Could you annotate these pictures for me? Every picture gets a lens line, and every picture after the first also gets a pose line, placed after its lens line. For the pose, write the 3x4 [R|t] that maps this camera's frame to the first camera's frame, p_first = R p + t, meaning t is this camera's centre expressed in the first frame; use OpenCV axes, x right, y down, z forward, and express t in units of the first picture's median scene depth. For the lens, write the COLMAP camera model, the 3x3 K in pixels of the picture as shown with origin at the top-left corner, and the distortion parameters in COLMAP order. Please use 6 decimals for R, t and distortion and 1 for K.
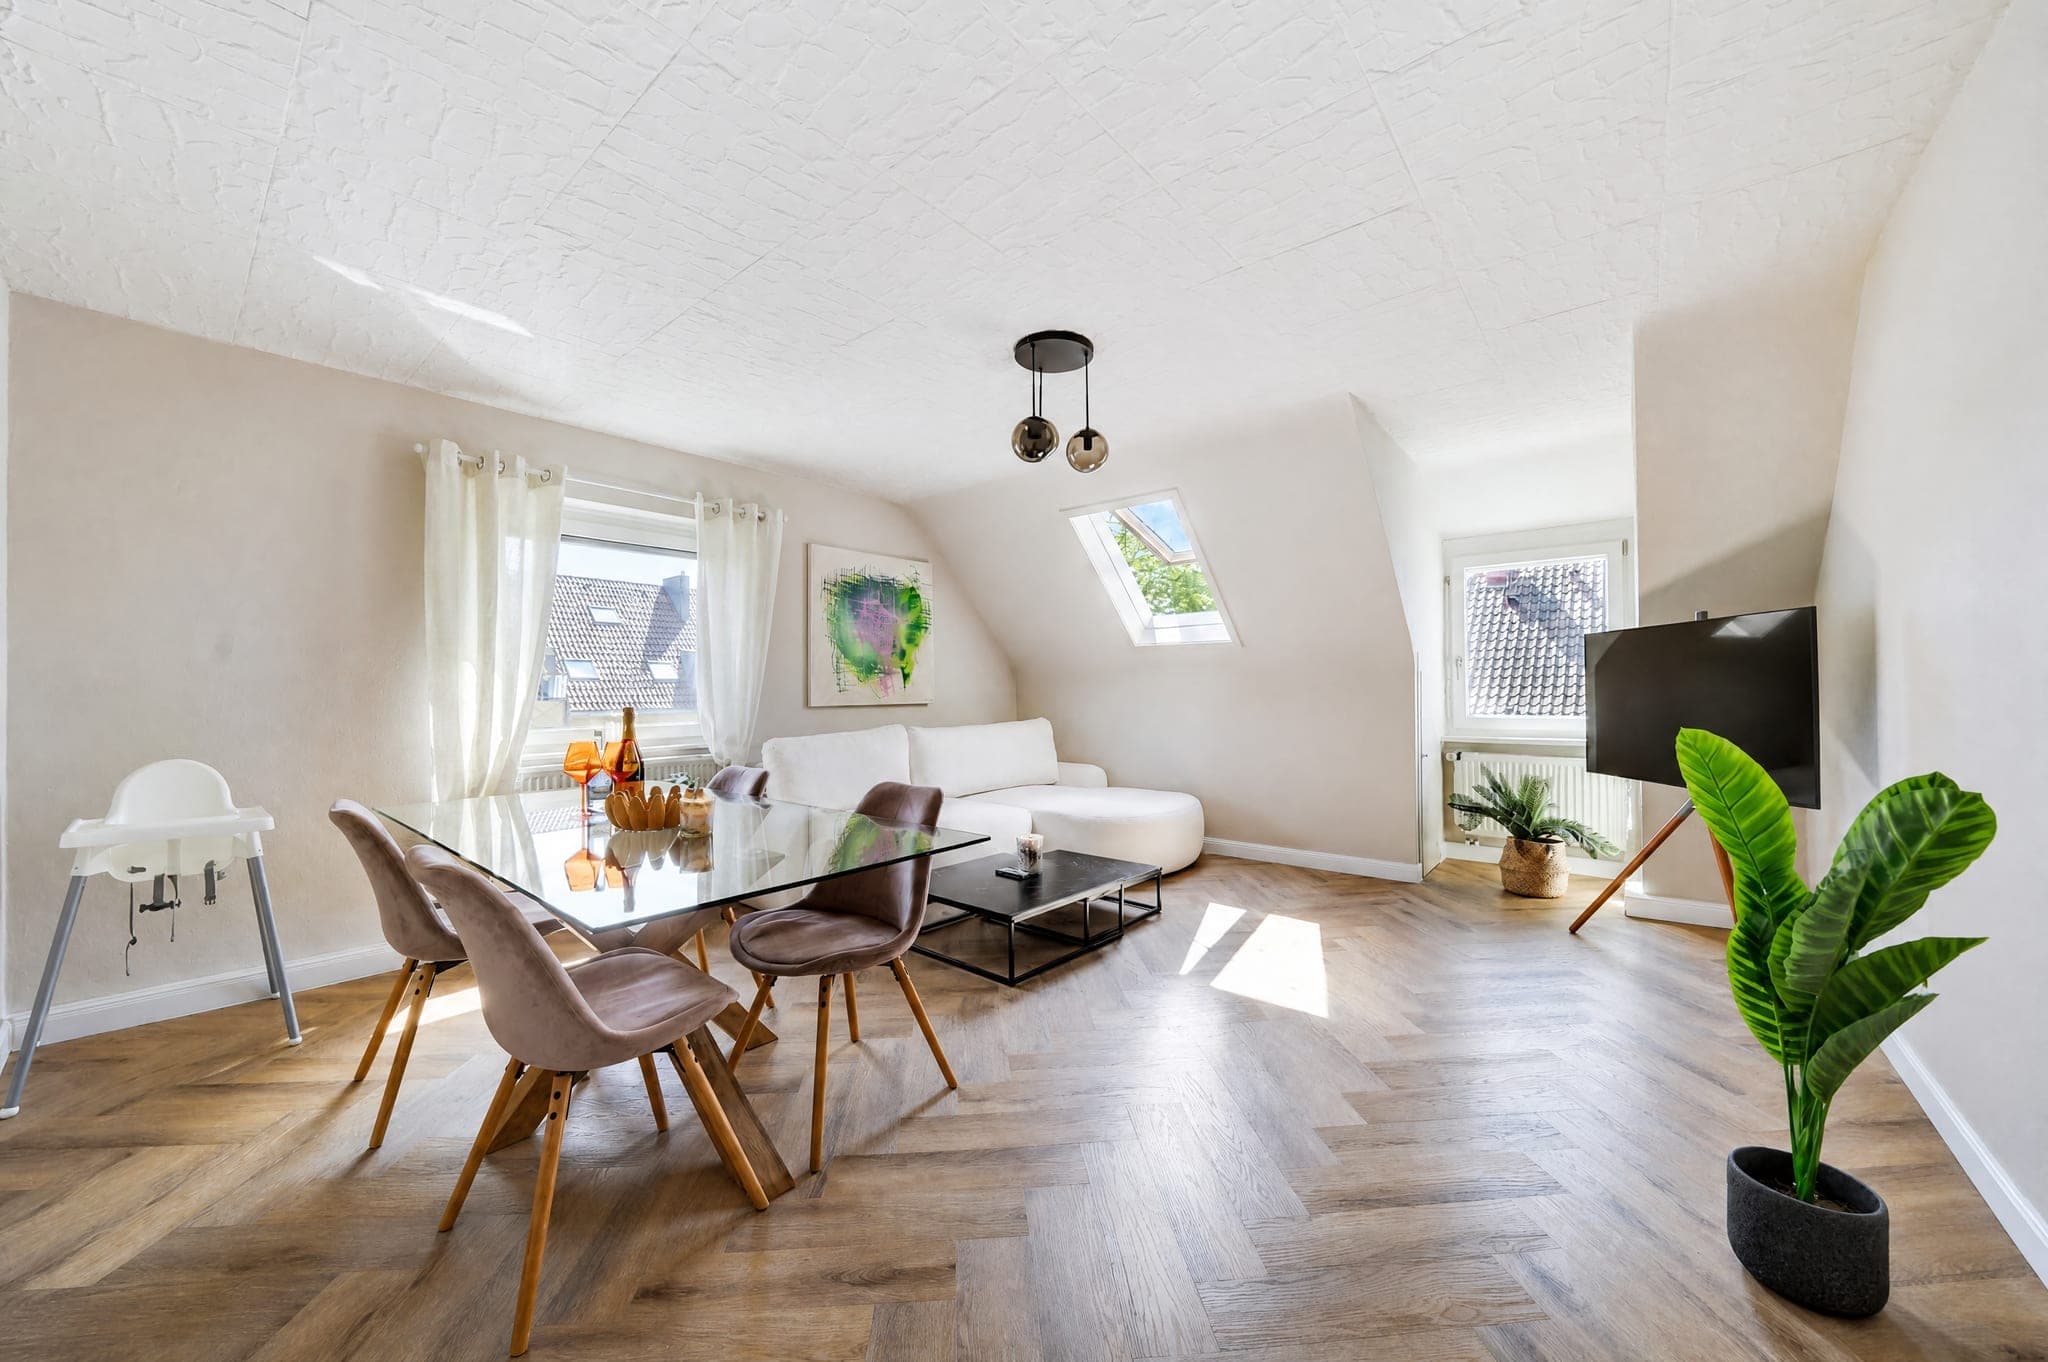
lens RADIAL K [[750.4, 0, 1021.5], [0, 750.4, 677.2], [0, 0, 1]] dist [-0.014147, 0.000073]
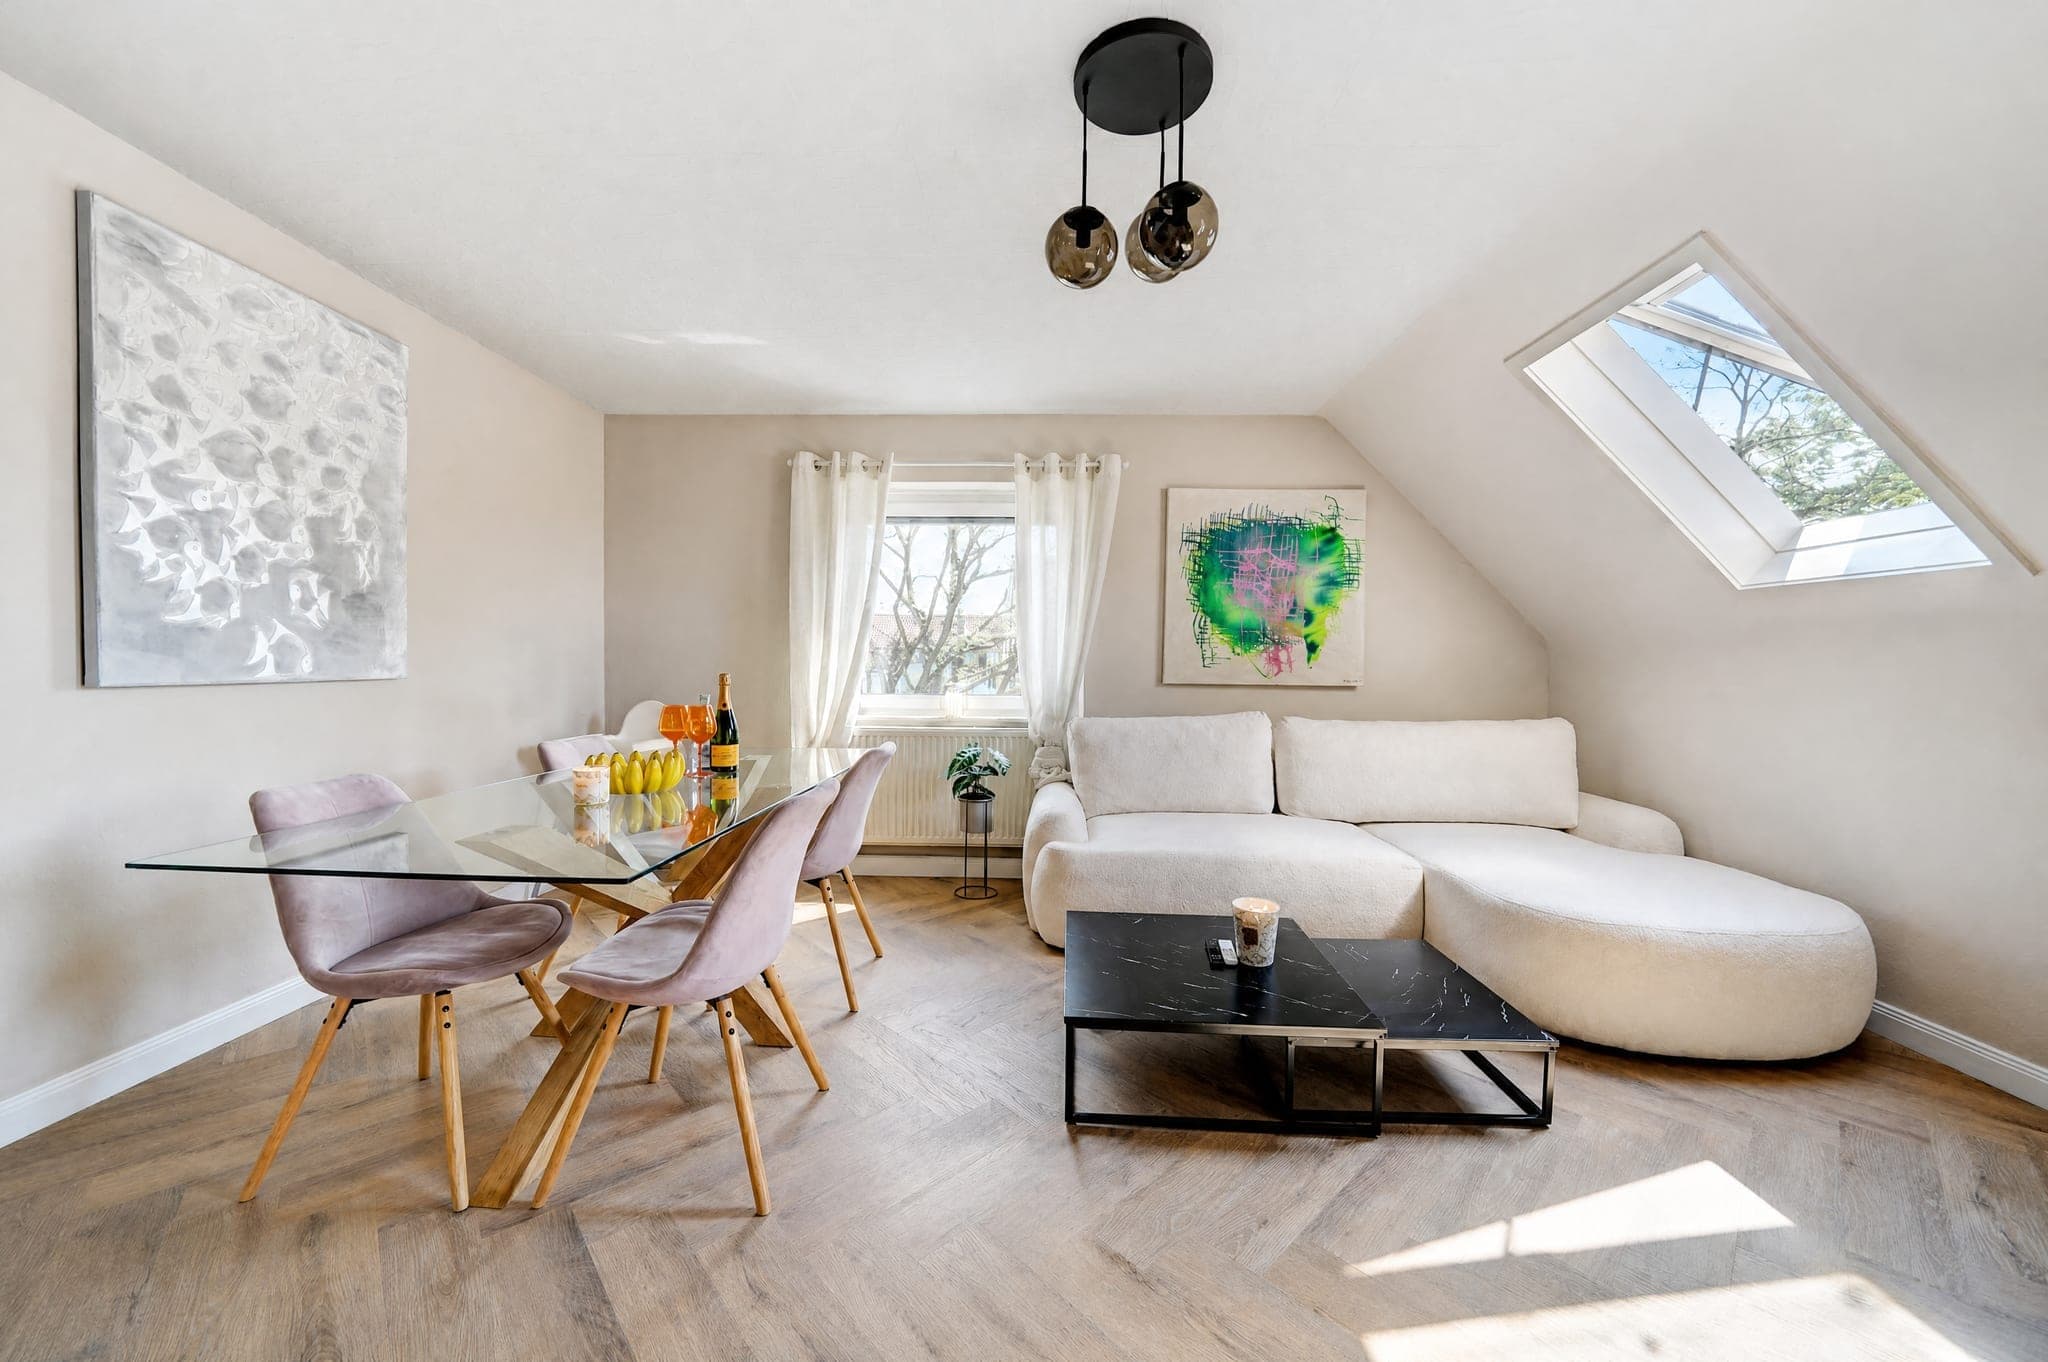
lens RADIAL K [[750.4, 0, 1029.8], [0, 750.4, 678.6], [0, 0, 1]] dist [-0.014147, 0.000073]
pose [[0.613724, 0.031272, -0.788901, 0.281868], [-0.004741, 0.999343, 0.035926, 0.004174], [0.789506, -0.018308, 0.613469, 0.355243]]
